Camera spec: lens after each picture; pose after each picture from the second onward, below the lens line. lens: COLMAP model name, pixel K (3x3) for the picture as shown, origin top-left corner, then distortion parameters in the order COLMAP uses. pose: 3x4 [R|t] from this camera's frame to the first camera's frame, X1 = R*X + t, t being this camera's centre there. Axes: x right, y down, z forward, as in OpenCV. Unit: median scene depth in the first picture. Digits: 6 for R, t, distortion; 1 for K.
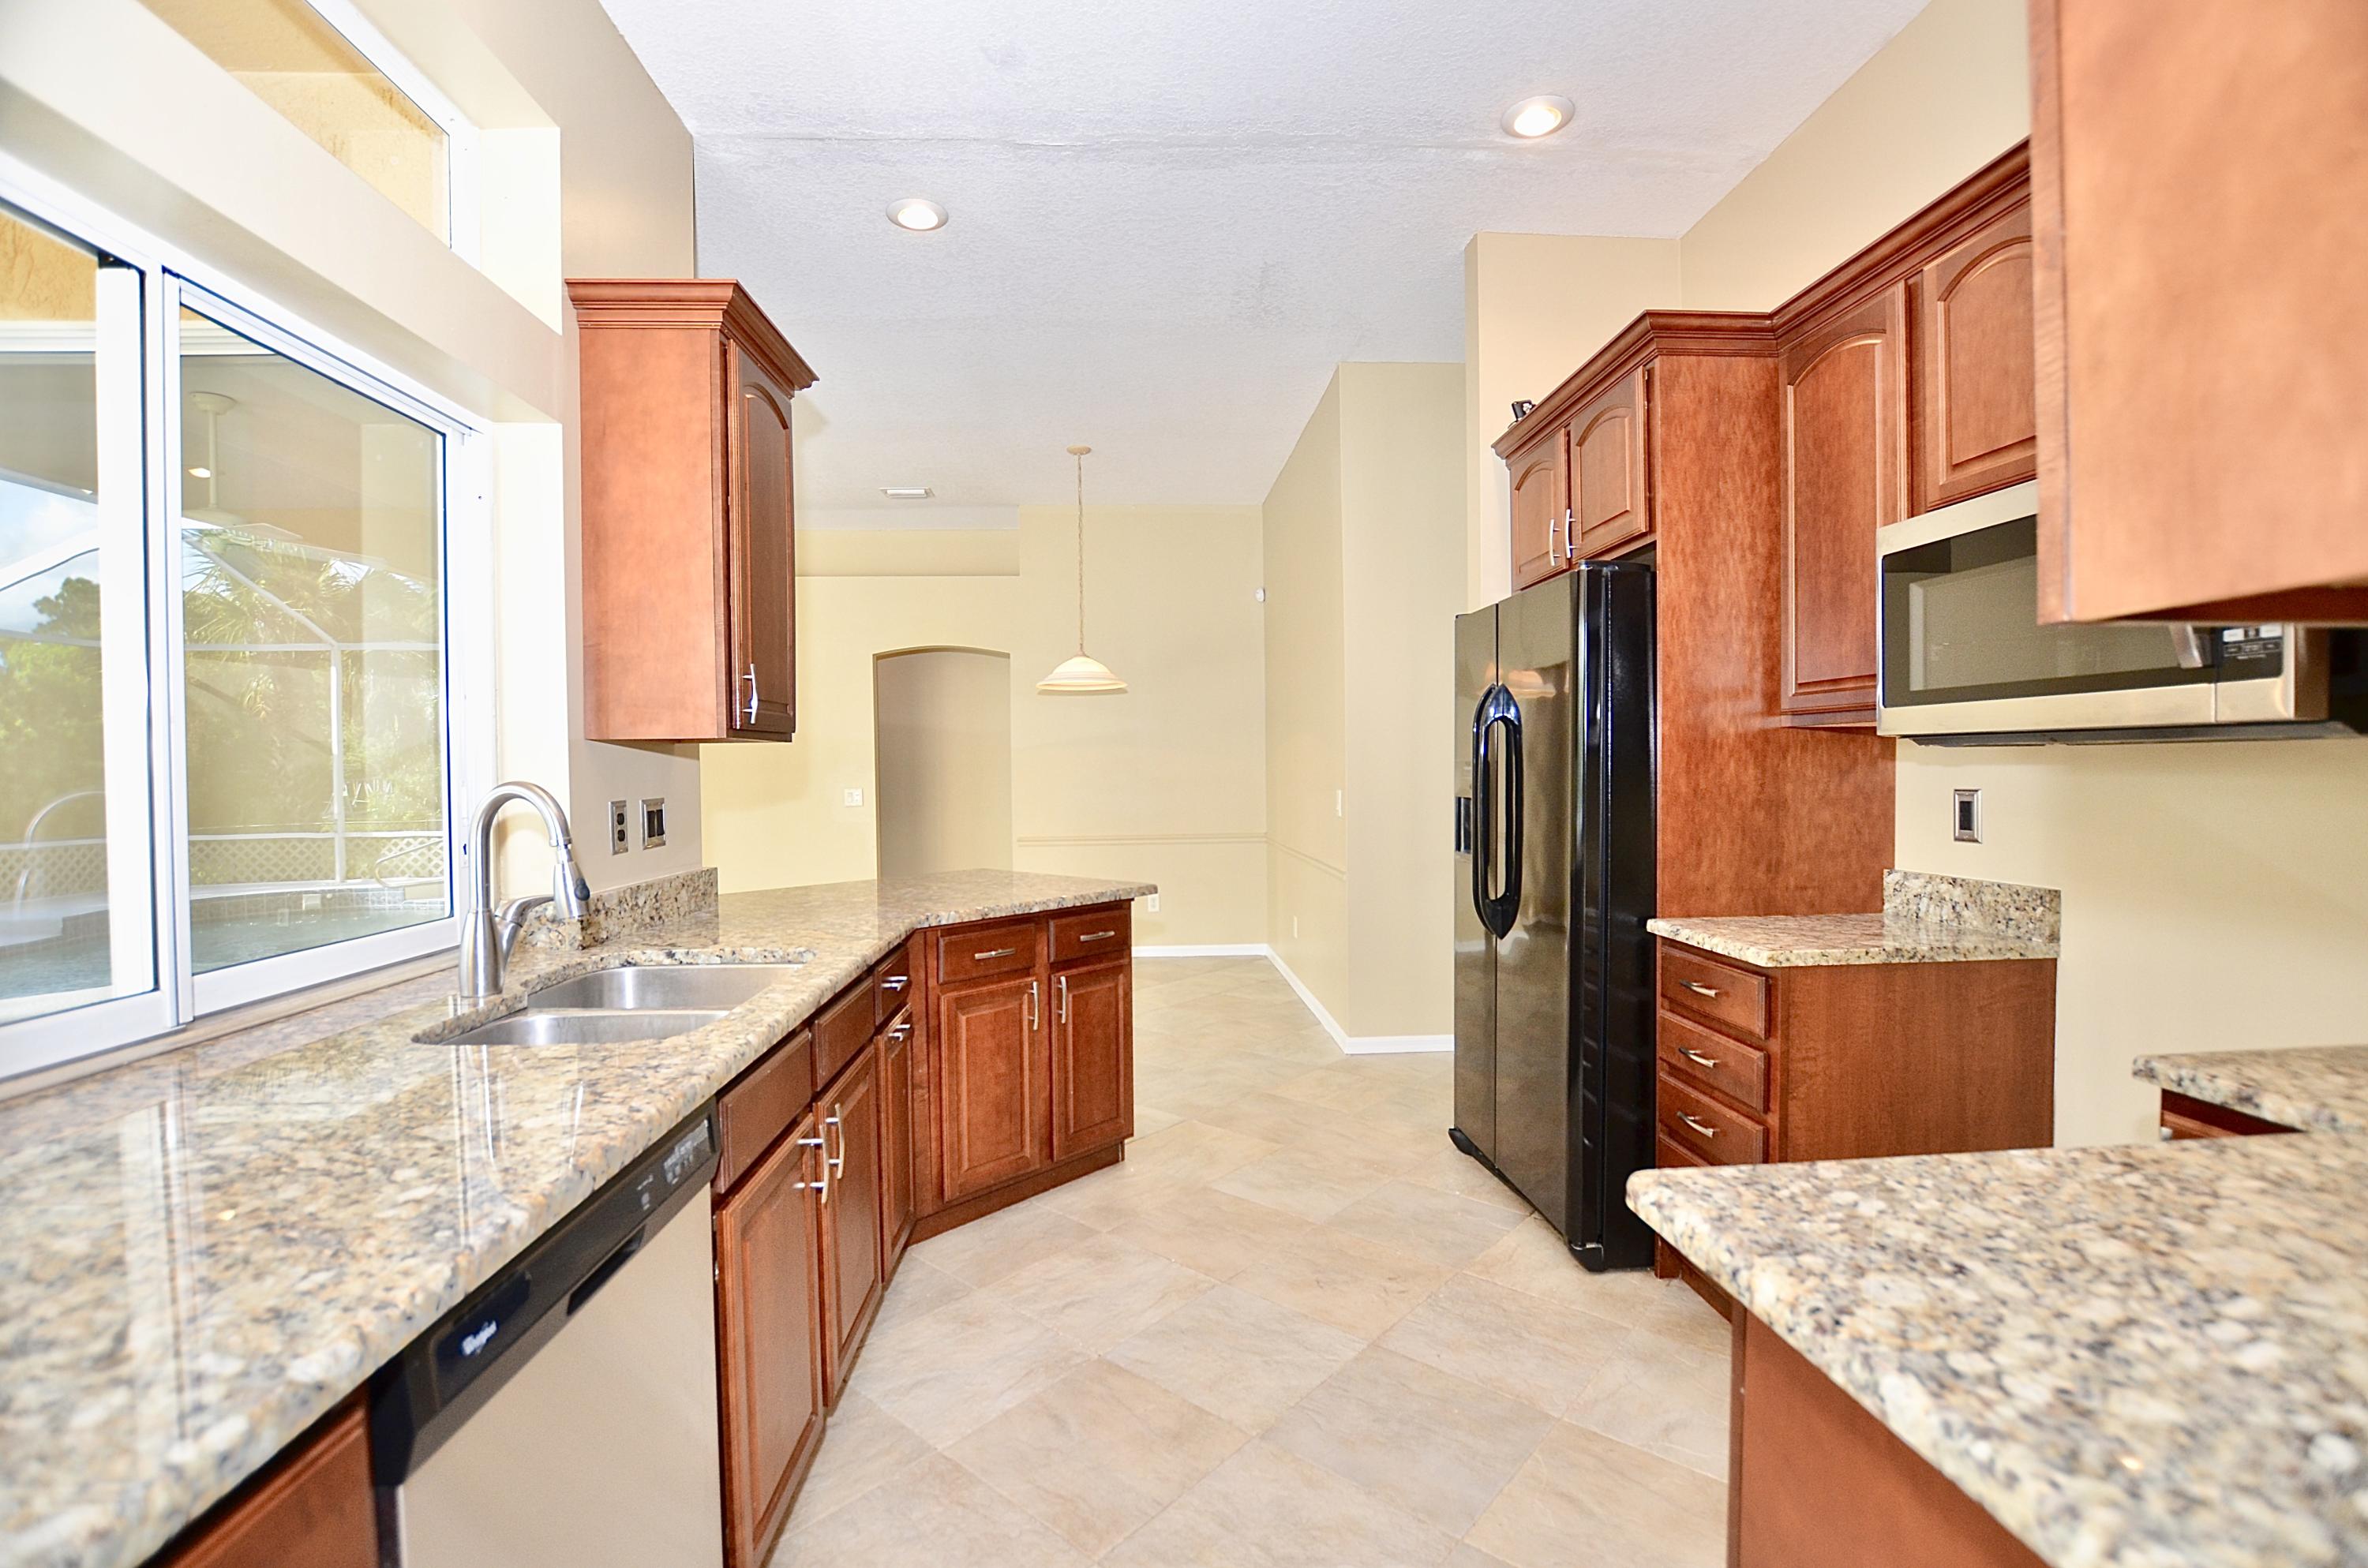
lens RADIAL K [[1080.0, 0, 1208.5], [0, 1080.0, 792.7], [0, 0, 1]] dist [-0.036620, 0.005272]
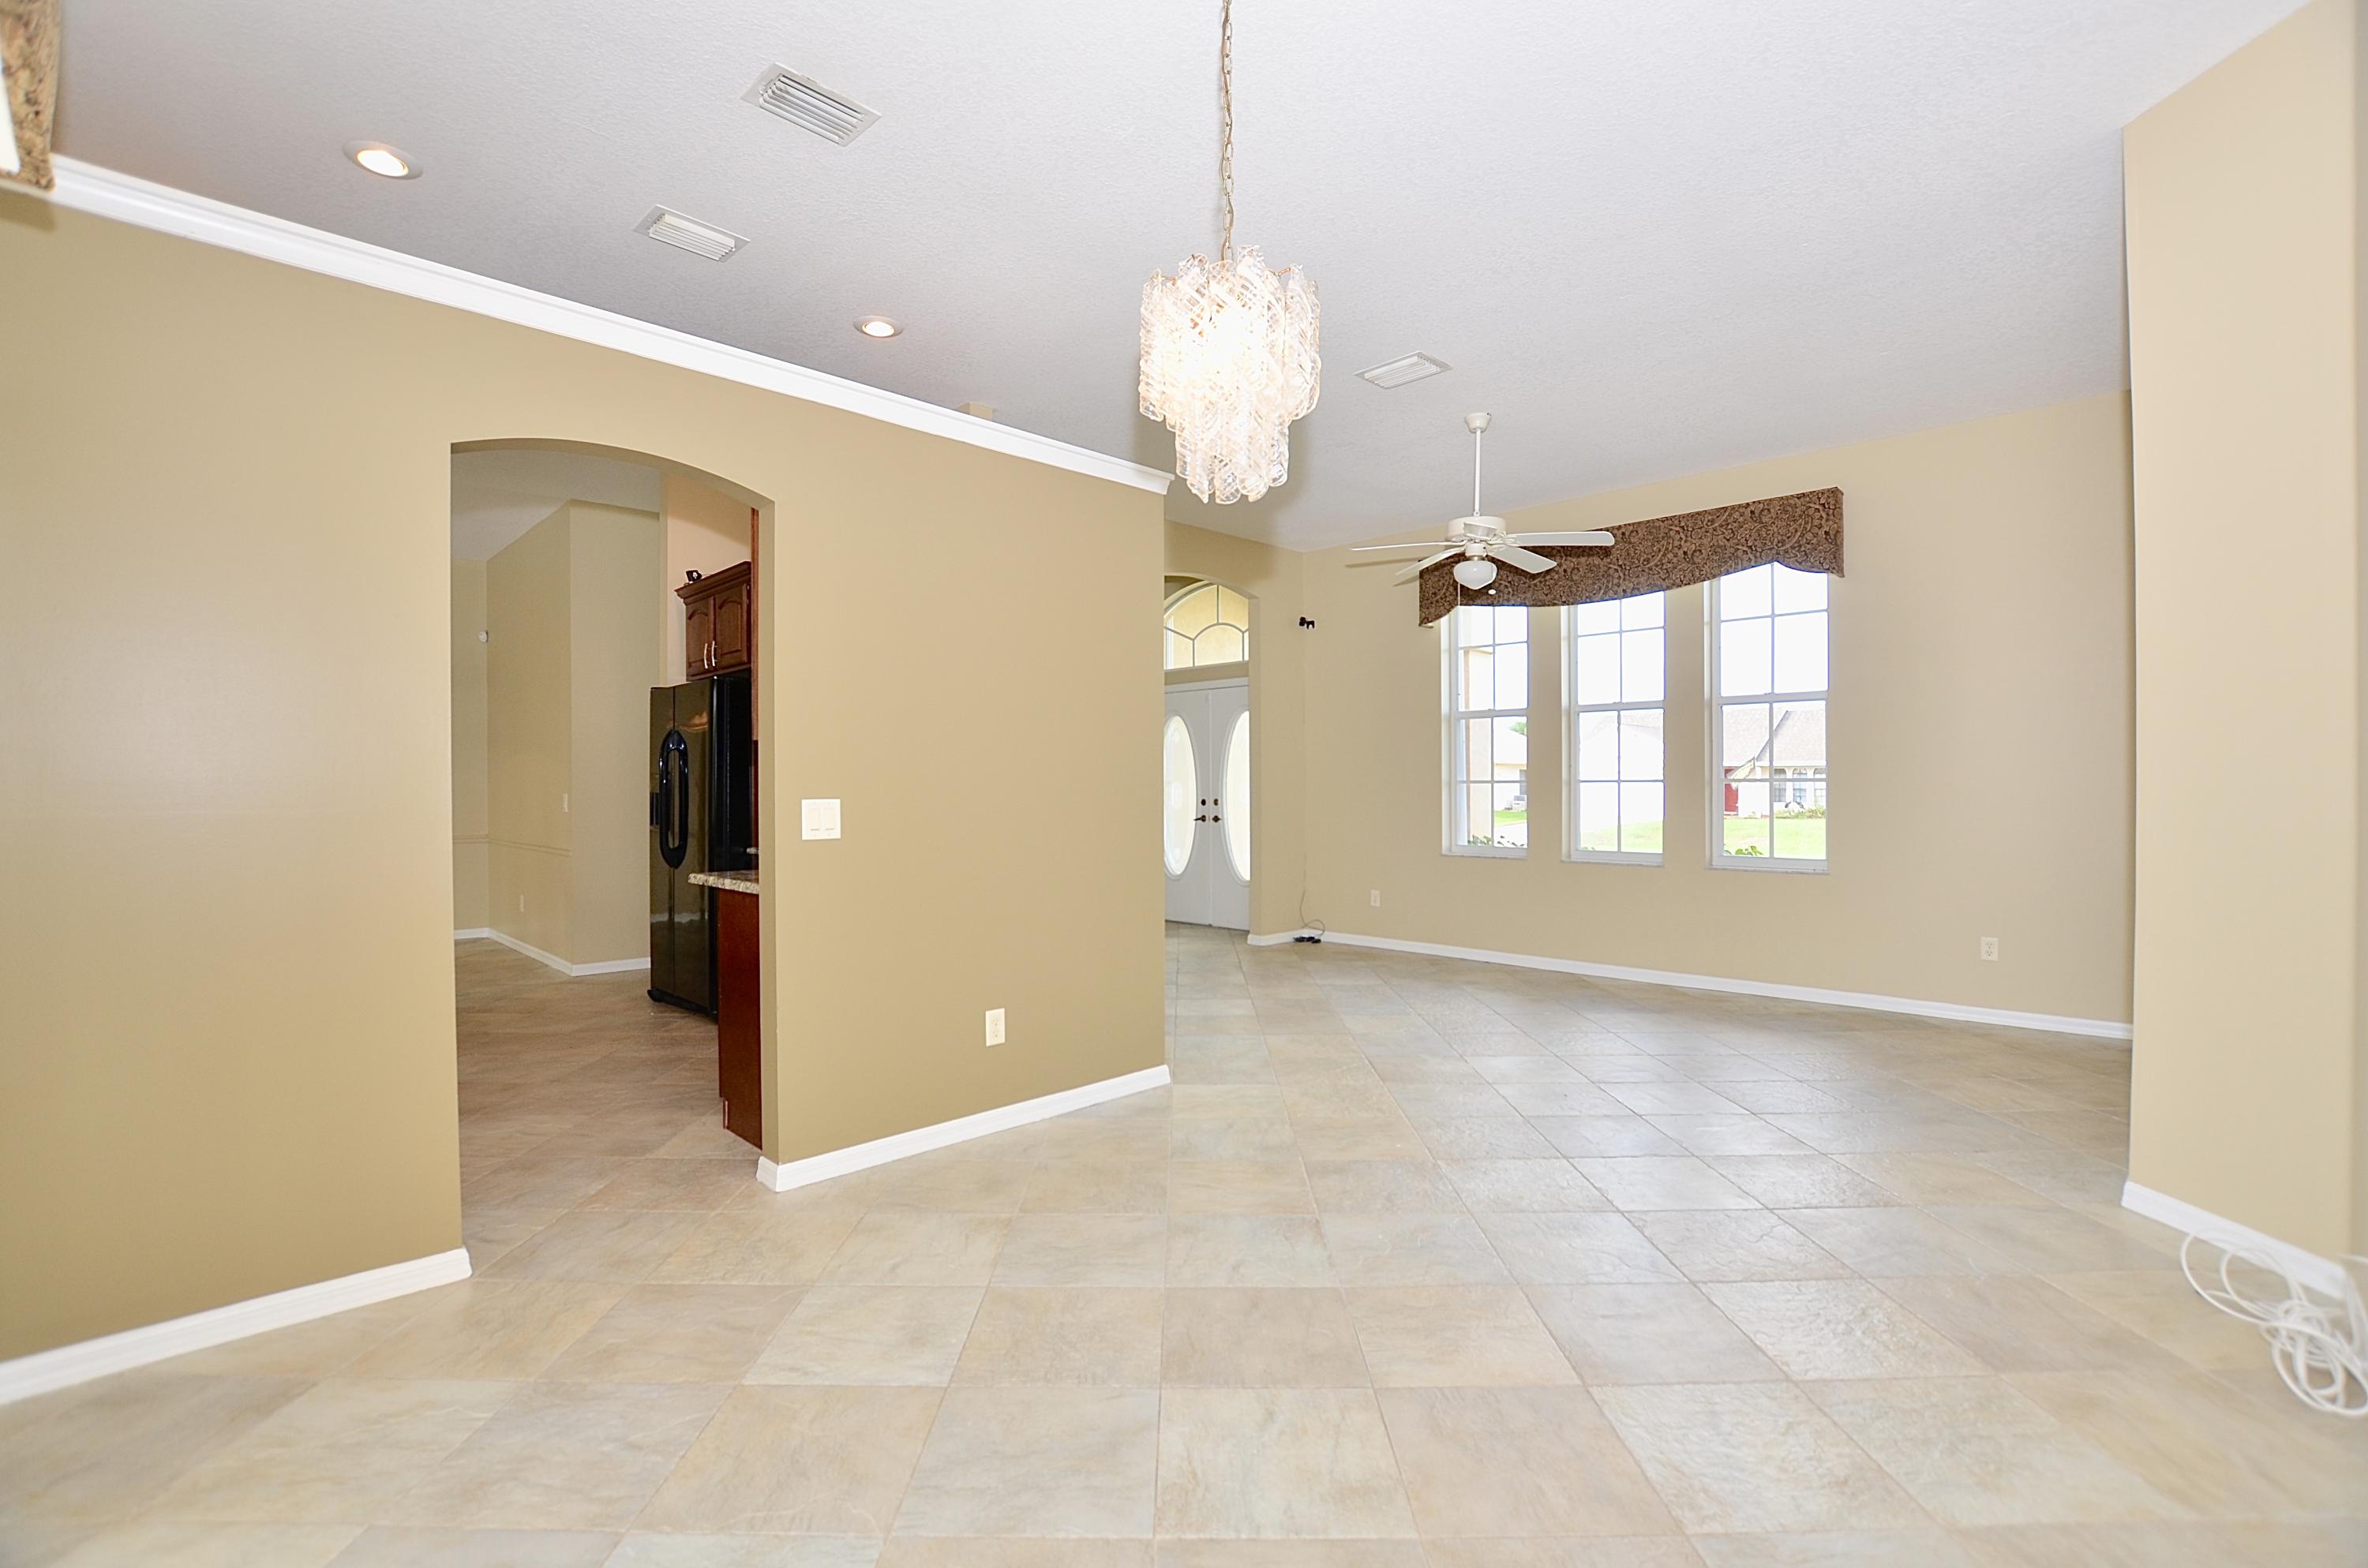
lens RADIAL K [[1039.8, 0, 1174.6], [0, 1039.8, 792.6], [0, 0, 1]] dist [-0.039470, 0.008891]
pose [[0.775820, 0.004088, 0.630941, -0.158611], [0.009631, 0.999786, -0.018320, 0.041204], [-0.630881, 0.020290, 0.775614, -0.798376]]
